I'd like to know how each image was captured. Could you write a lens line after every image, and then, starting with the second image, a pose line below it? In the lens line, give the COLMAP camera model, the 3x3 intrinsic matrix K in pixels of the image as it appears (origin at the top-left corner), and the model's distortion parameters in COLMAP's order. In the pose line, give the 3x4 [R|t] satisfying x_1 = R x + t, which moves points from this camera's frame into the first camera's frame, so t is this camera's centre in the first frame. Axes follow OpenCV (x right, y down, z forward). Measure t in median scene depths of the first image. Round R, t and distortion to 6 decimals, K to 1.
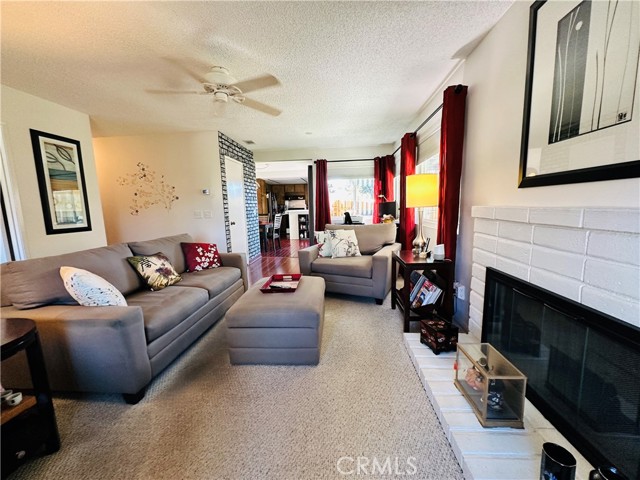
lens RADIAL K [[255.5, 0, 321.3], [0, 255.5, 239.7], [0, 0, 1]] dist [-0.003293, 0.000725]
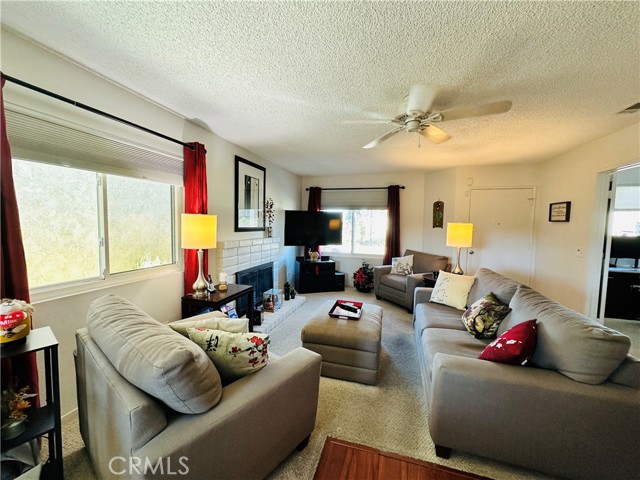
lens RADIAL K [[255.5, 0, 319.4], [0, 255.5, 239.9], [0, 0, 1]] dist [-0.003293, 0.000725]
pose [[-0.975861, -0.004570, 0.218346, -0.282228], [0.036869, 0.981985, 0.185329, -0.360417], [-0.215260, 0.188906, -0.958112, 2.067514]]
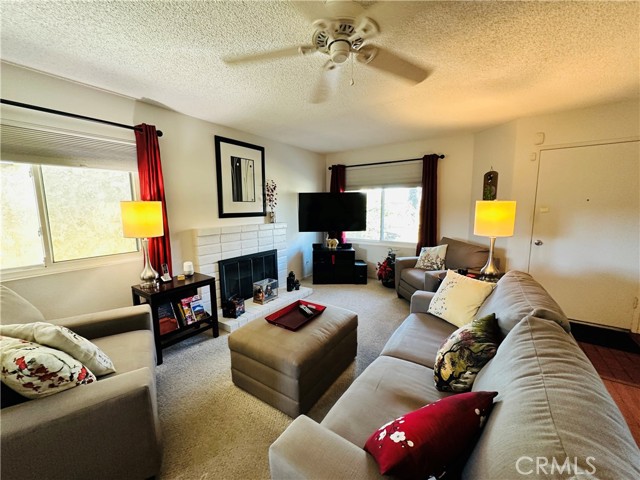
lens RADIAL K [[255.5, 0, 318.1], [0, 255.5, 239.7], [0, 0, 1]] dist [-0.003293, 0.000725]
pose [[-0.861097, -0.031412, 0.507470, -0.680867], [0.098568, 0.968841, 0.227226, -0.298388], [-0.498795, 0.245684, -0.831169, 1.659227]]
